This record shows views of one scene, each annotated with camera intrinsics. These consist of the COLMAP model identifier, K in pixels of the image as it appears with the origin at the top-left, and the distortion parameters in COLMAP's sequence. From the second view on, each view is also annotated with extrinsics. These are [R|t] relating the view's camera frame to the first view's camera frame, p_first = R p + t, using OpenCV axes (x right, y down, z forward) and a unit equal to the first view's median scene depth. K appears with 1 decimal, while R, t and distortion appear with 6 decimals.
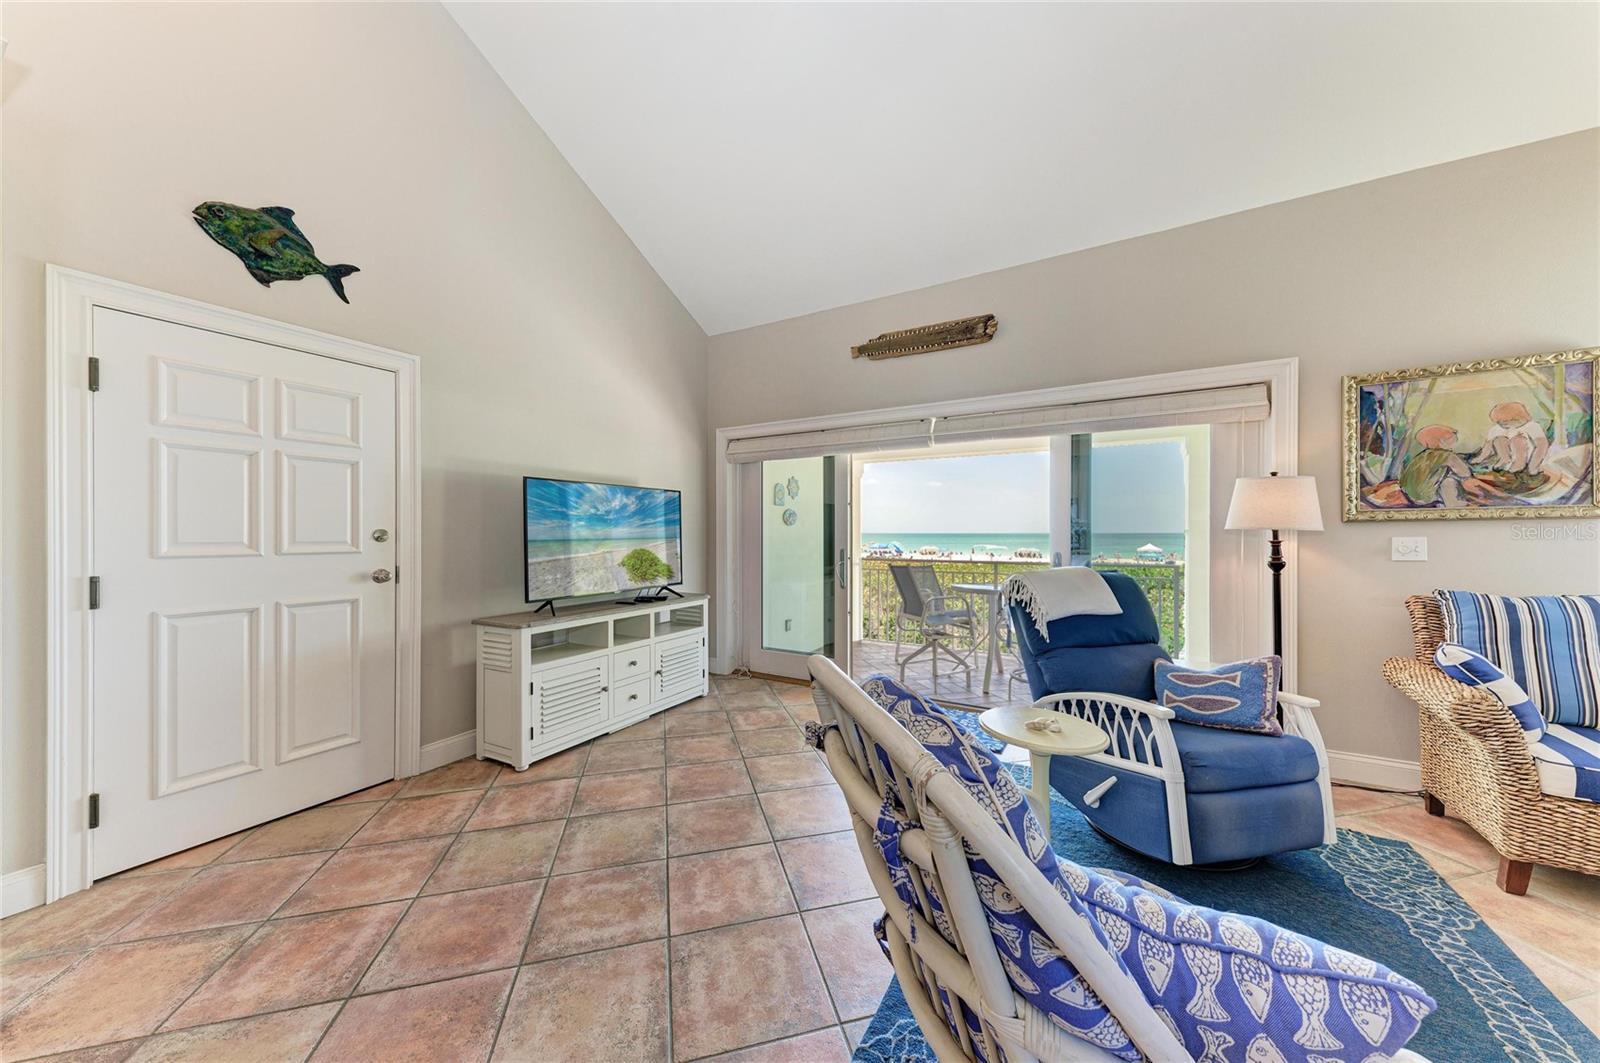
lens RADIAL K [[542.0, 0, 802.2], [0, 542.0, 533.8], [0, 0, 1]] dist [0.020566, -0.004023]
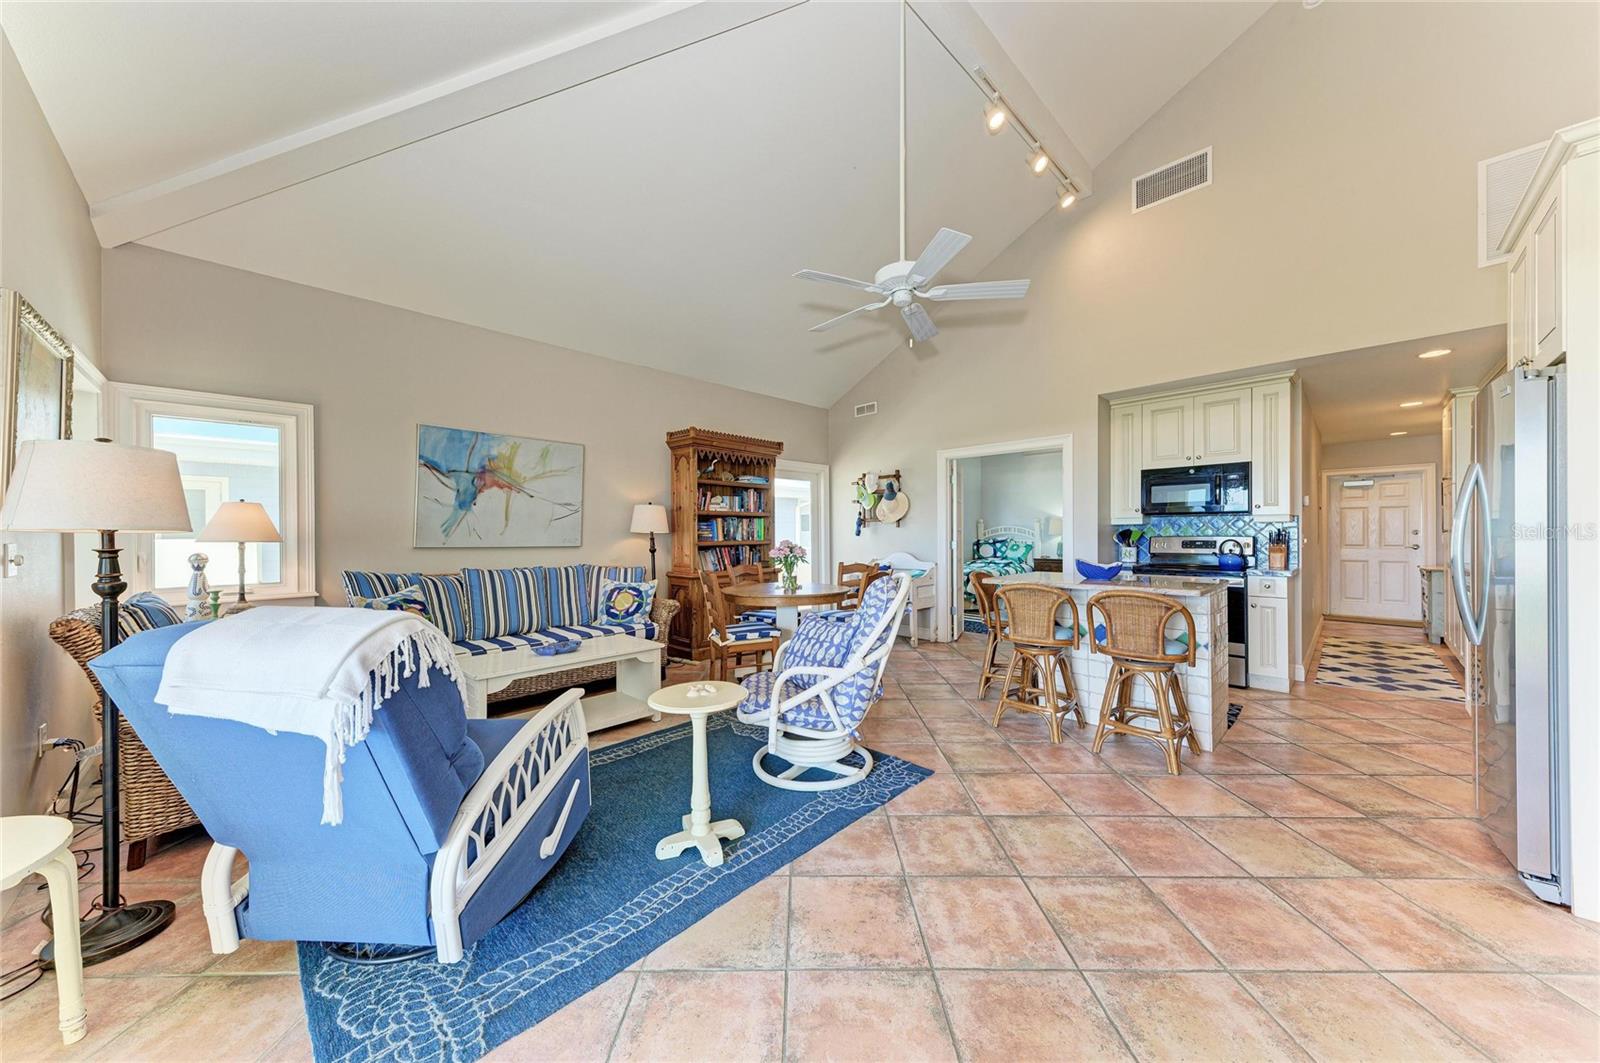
lens RADIAL K [[542.0, 0, 799.7], [0, 542.0, 533.6], [0, 0, 1]] dist [0.020566, -0.004023]
pose [[-0.964448, 0.005441, 0.264216, -0.062971], [0.006220, 0.999978, 0.002111, -0.001698], [-0.264199, 0.003680, -0.964461, 1.420474]]
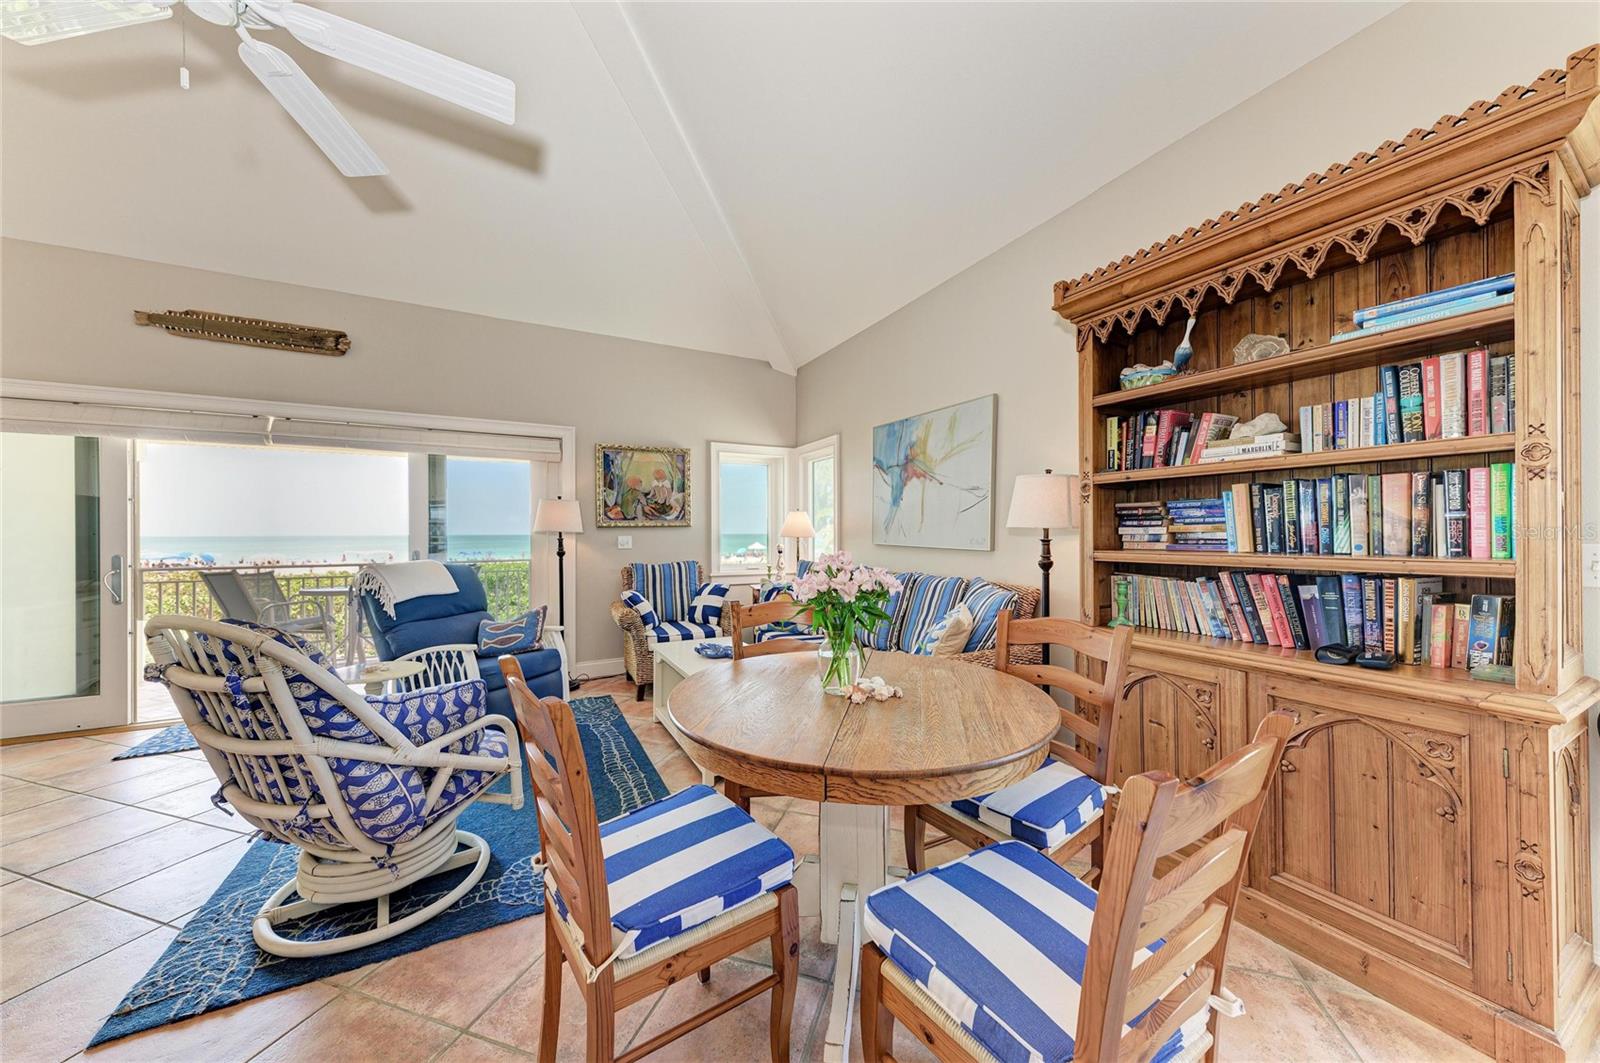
lens RADIAL K [[542.0, 0, 801.5], [0, 542.0, 533.8], [0, 0, 1]] dist [0.020566, -0.004023]
pose [[0.541457, -0.002352, 0.840725, -0.105731], [0.005186, 0.999986, -0.000543, 0.002890], [-0.840712, 0.004654, 0.541462, -0.471467]]
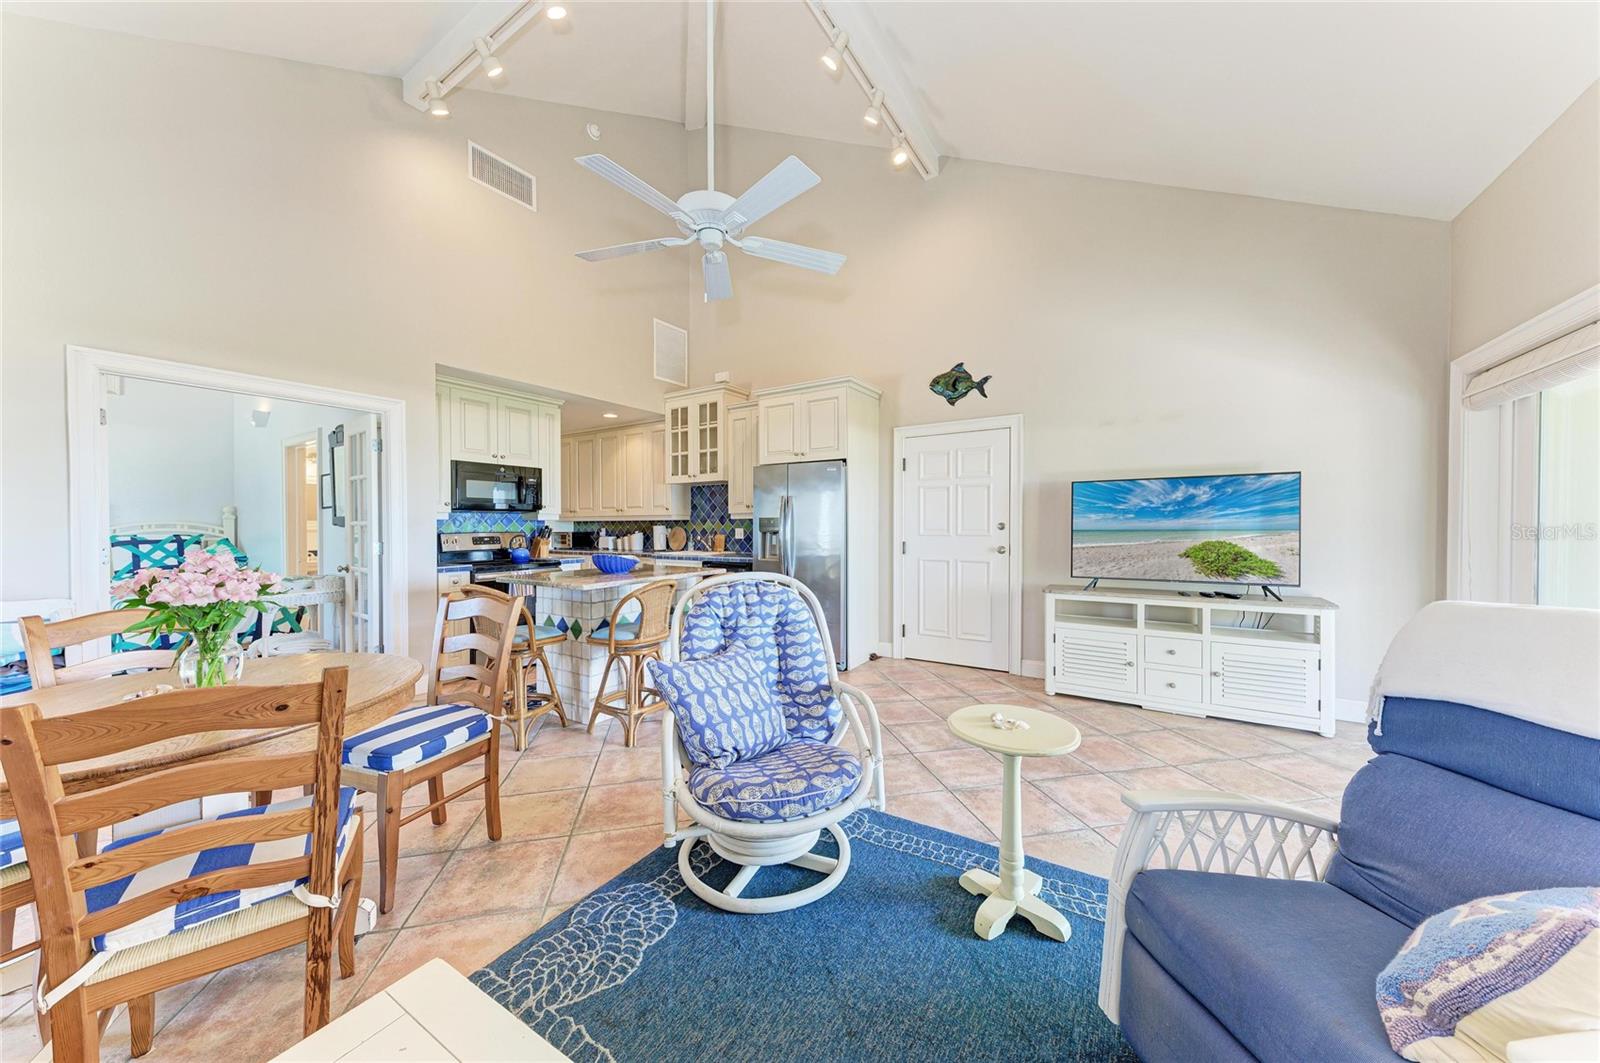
lens RADIAL K [[542.0, 0, 797.0], [0, 542.0, 529.9], [0, 0, 1]] dist [0.020566, -0.004023]
pose [[-0.048810, 0.008323, -0.998773, 0.952992], [0.002793, 0.999963, 0.008196, -0.001761], [0.998804, -0.002390, -0.048832, 0.447013]]
